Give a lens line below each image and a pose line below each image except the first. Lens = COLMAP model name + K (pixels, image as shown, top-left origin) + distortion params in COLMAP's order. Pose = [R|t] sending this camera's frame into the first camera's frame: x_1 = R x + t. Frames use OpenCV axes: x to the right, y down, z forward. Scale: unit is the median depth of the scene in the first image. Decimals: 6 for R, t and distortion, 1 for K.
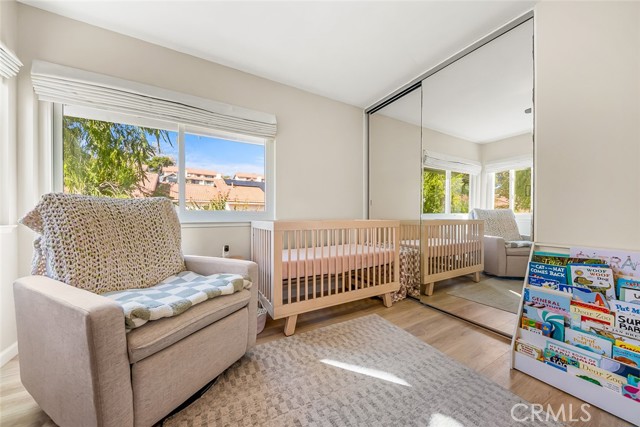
lens RADIAL K [[222.3, 0, 318.3], [0, 222.3, 216.3], [0, 0, 1]] dist [-0.002184, -0.001321]
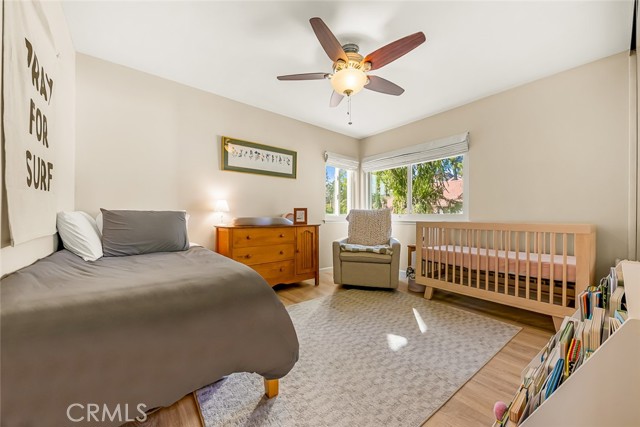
lens RADIAL K [[235.5, 0, 314.0], [0, 235.5, 216.5], [0, 0, 1]] dist [0.001763, -0.000540]
pose [[0.123327, -0.004393, -0.992356, 1.440112], [-0.008029, 0.999953, -0.005424, 0.006568], [0.992334, 0.008636, 0.123286, 0.070785]]
